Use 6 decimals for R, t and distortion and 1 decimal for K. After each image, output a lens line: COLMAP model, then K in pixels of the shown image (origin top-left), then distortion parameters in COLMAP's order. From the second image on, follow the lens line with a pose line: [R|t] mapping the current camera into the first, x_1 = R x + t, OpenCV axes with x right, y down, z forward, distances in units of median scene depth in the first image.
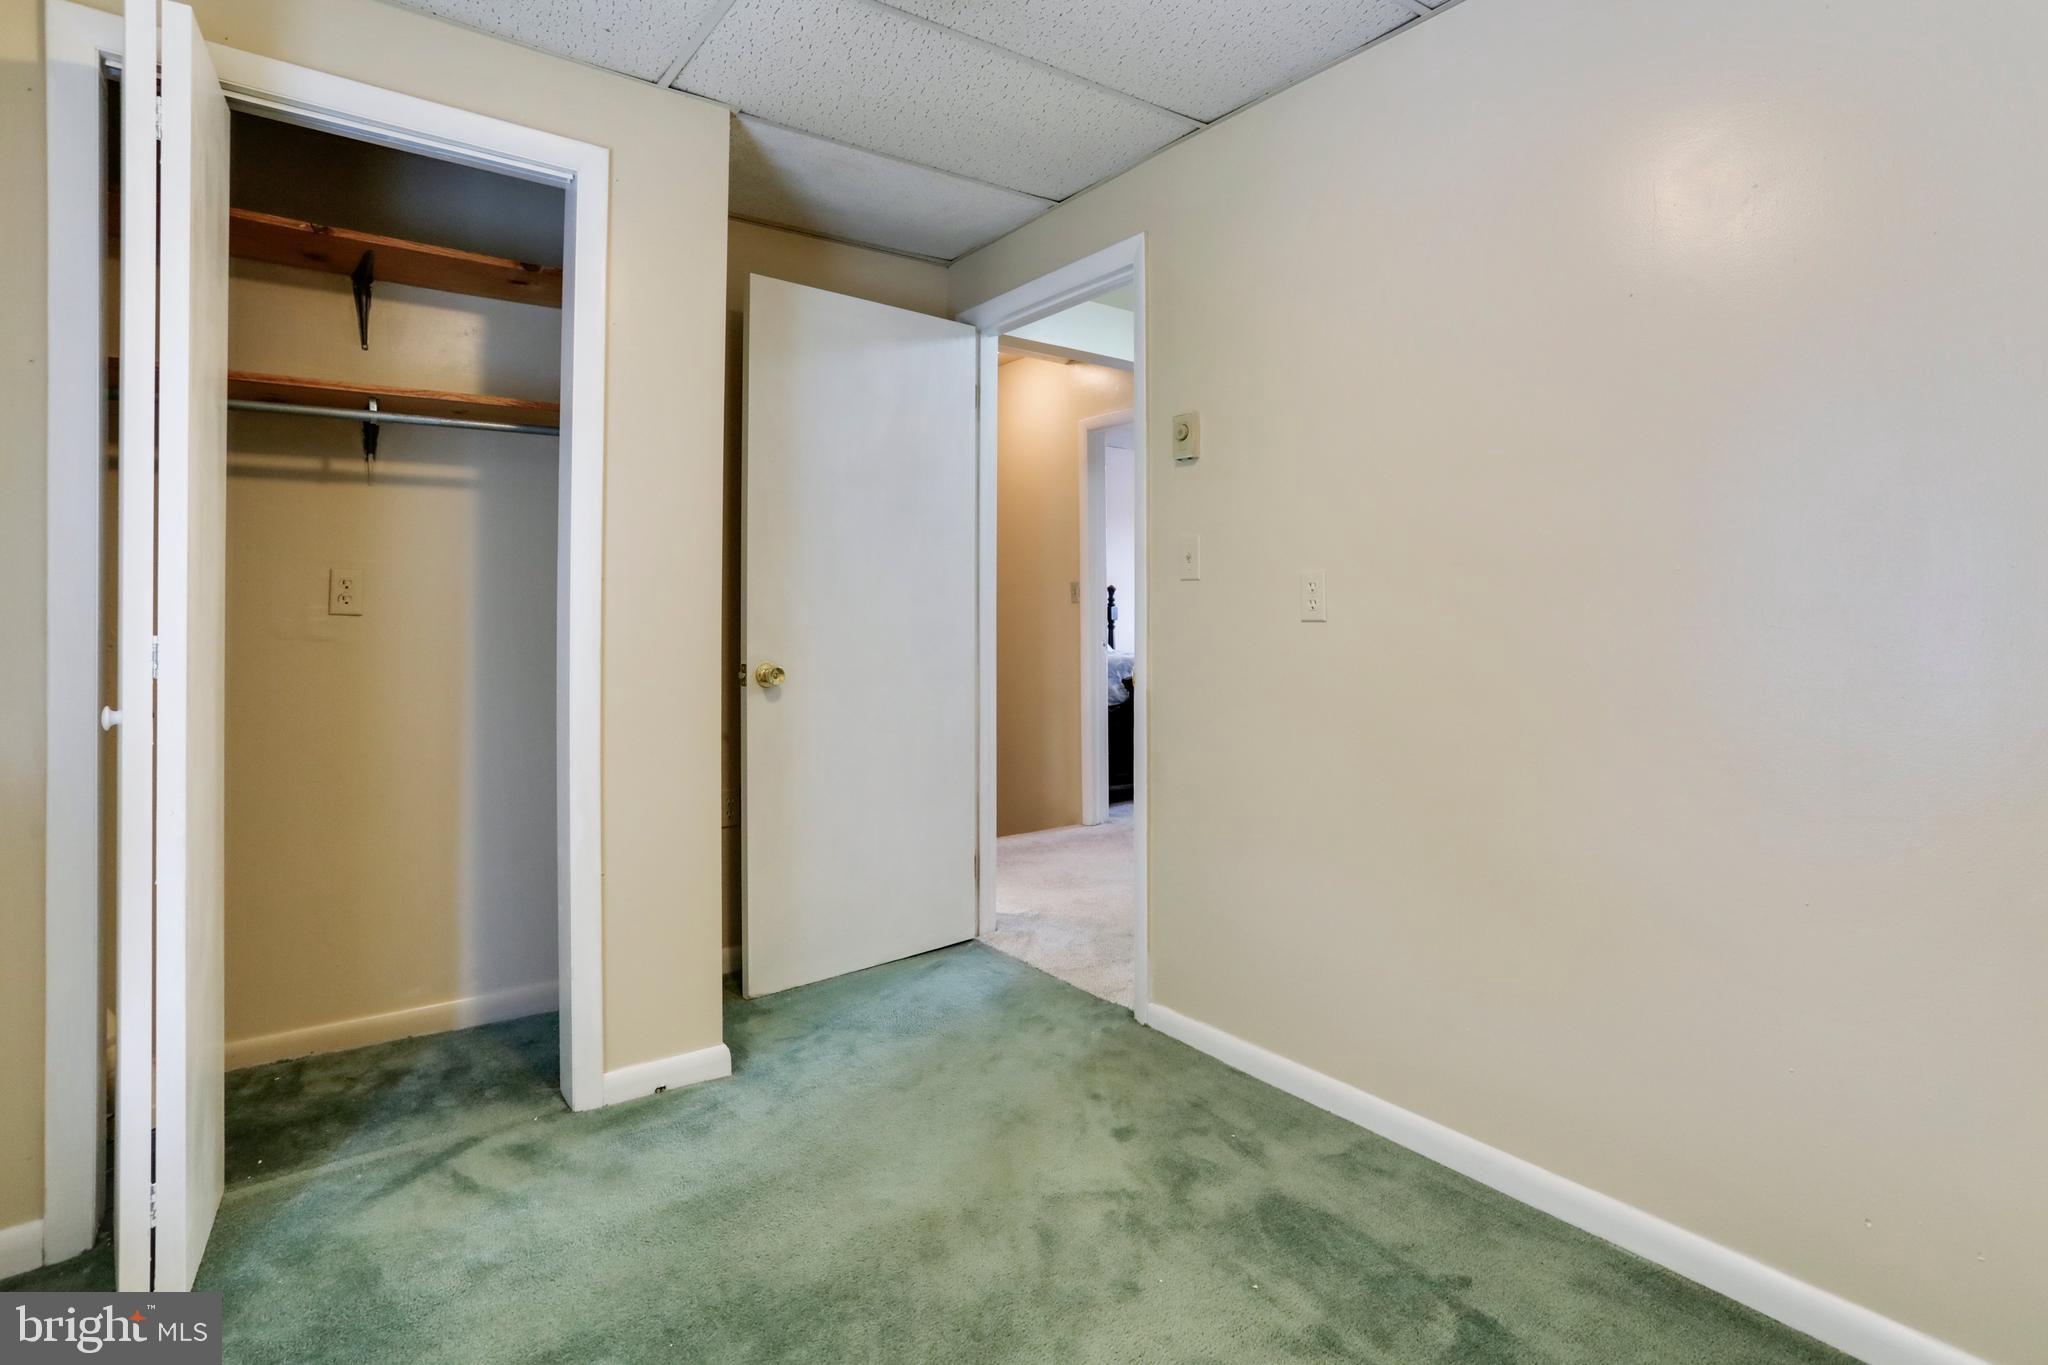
lens RADIAL K [[1039.5, 0, 1026.5], [0, 1039.5, 601.0], [0, 0, 1]] dist [-0.033633, 0.028264]
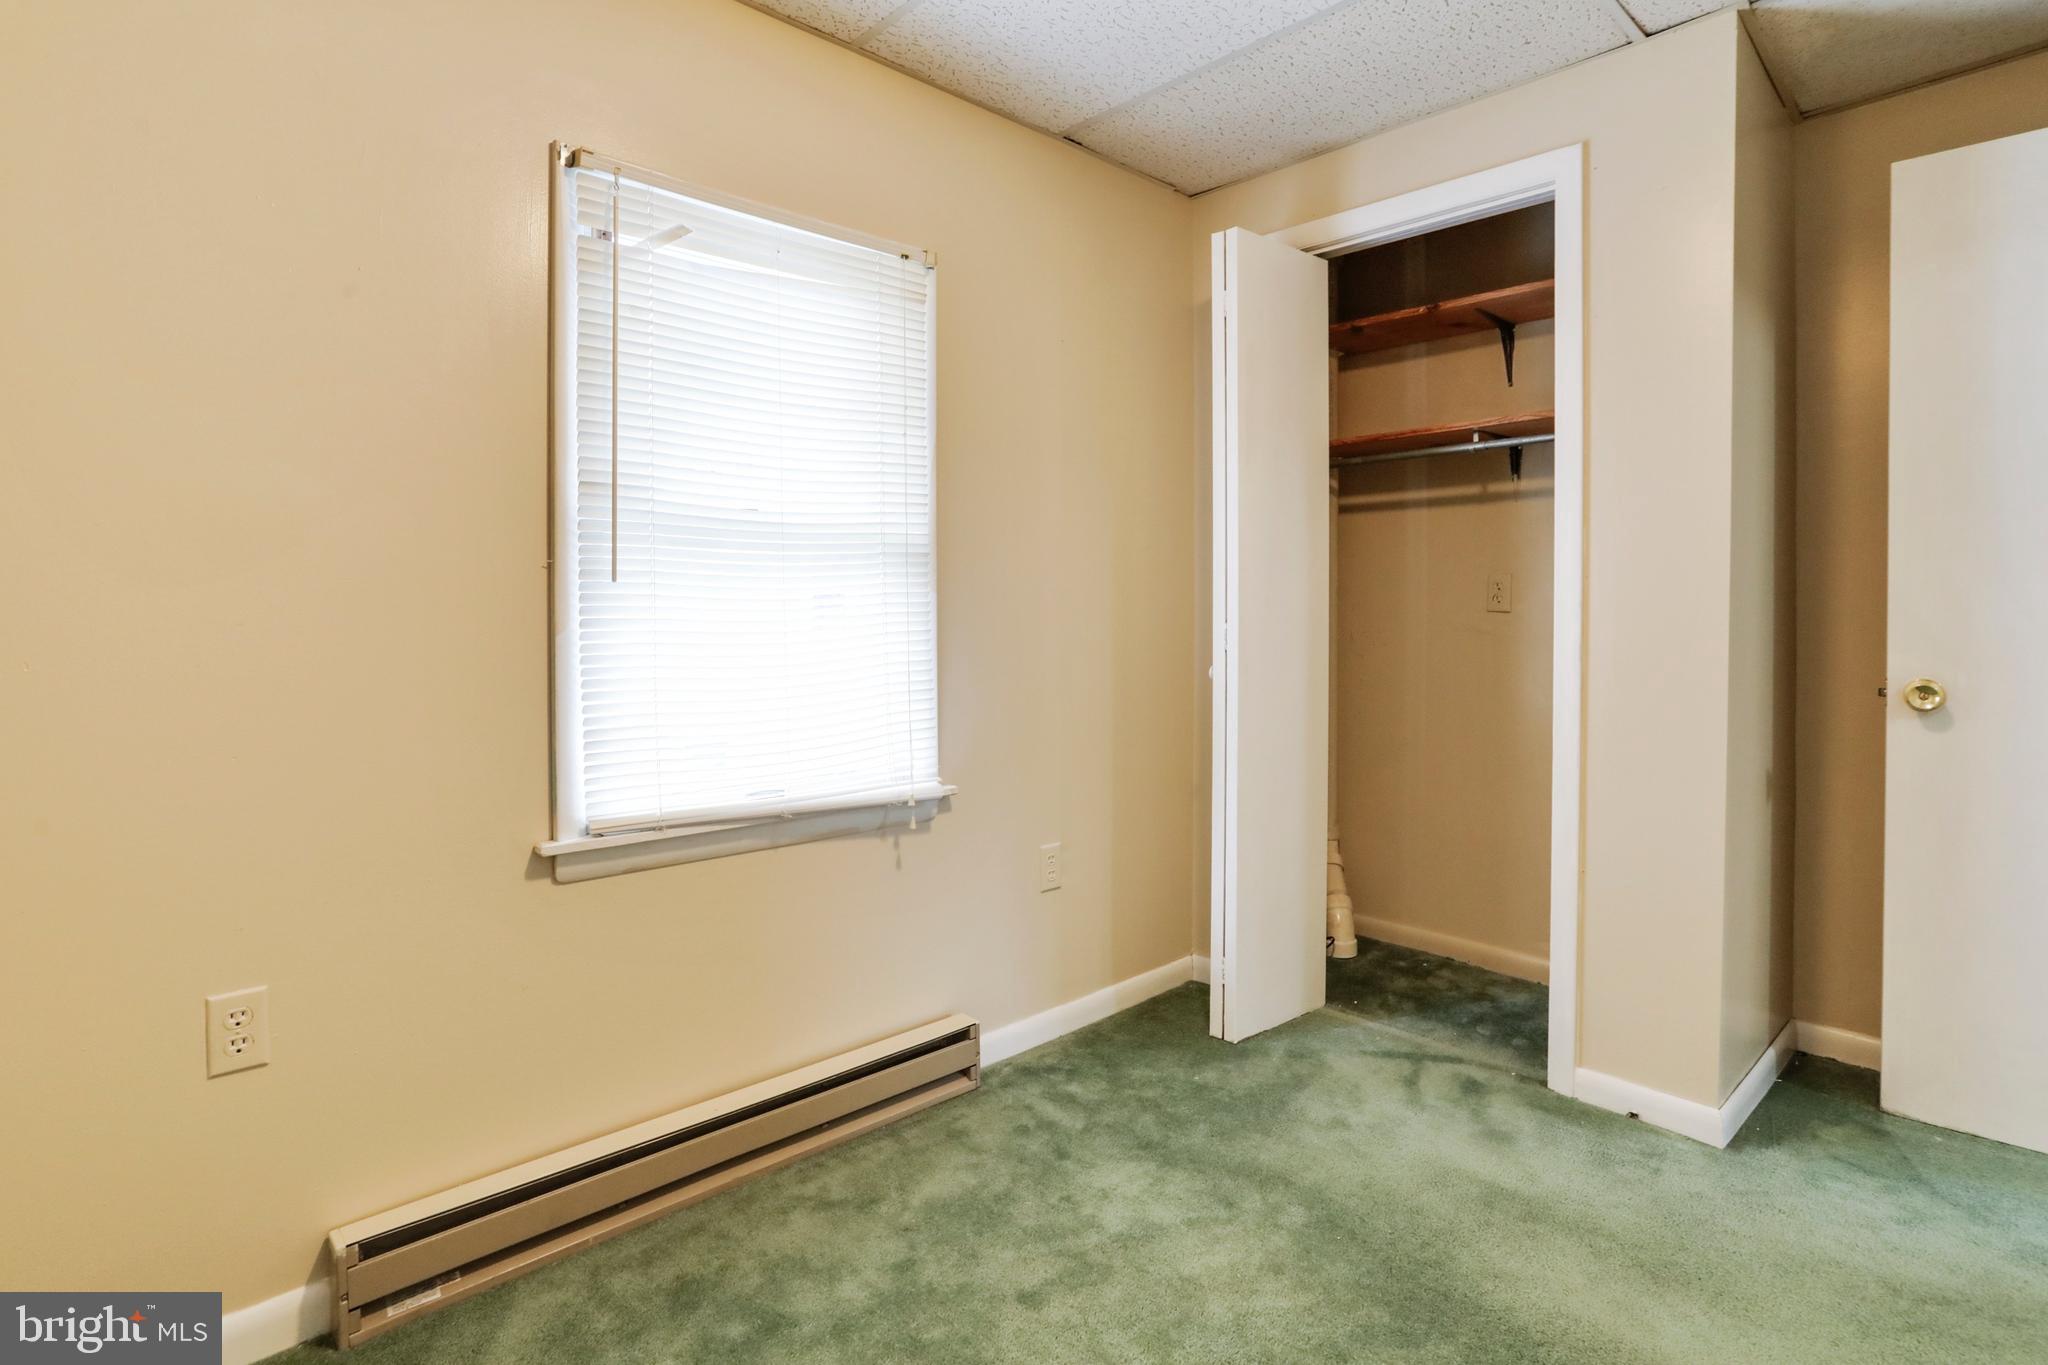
lens RADIAL K [[1025.5, 0, 1024.7], [0, 1025.5, 615.7], [0, 0, 1]] dist [-0.051490, 0.027356]
pose [[0.119212, 0.008357, -0.992834, 0.511116], [0.009602, 0.999908, 0.009570, 0.001466], [0.992822, -0.010674, 0.119121, 0.356895]]
